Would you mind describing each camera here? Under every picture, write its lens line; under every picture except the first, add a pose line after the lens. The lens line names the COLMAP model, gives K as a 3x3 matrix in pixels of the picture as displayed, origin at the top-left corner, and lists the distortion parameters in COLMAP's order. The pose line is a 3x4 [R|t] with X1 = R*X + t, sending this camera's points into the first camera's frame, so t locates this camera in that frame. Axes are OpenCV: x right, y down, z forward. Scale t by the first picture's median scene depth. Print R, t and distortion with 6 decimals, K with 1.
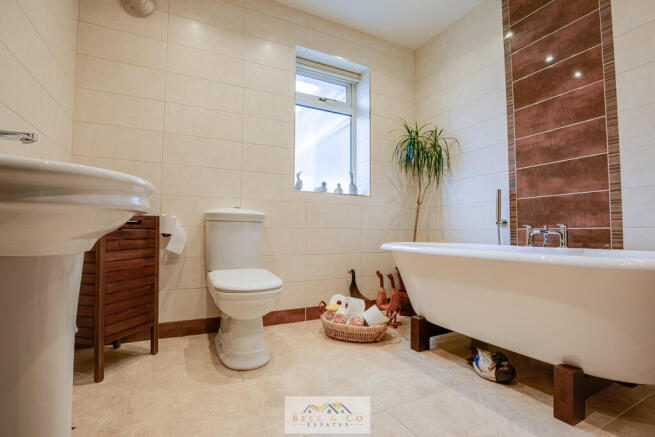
lens RADIAL K [[310.3, 0, 327.5], [0, 310.3, 218.5], [0, 0, 1]] dist [-0.001048, 0.000500]
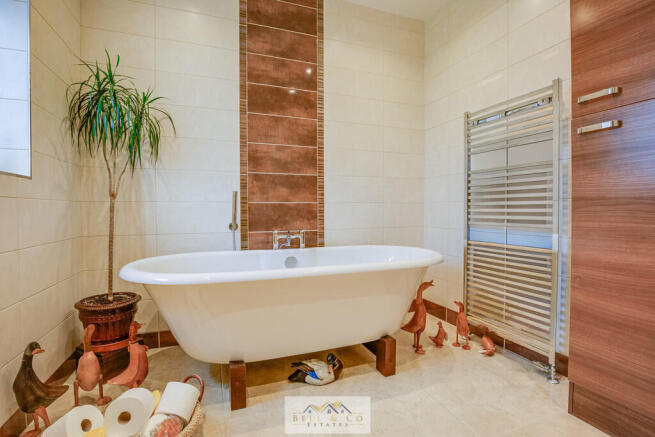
lens RADIAL K [[310.3, 0, 327.5], [0, 310.3, 218.5], [0, 0, 1]] dist [-0.001048, 0.000500]
pose [[0.115485, -0.027067, 0.992940, -0.386525], [-0.039854, 0.998697, 0.031859, -0.057121], [-0.992509, -0.043251, 0.114256, 0.675098]]
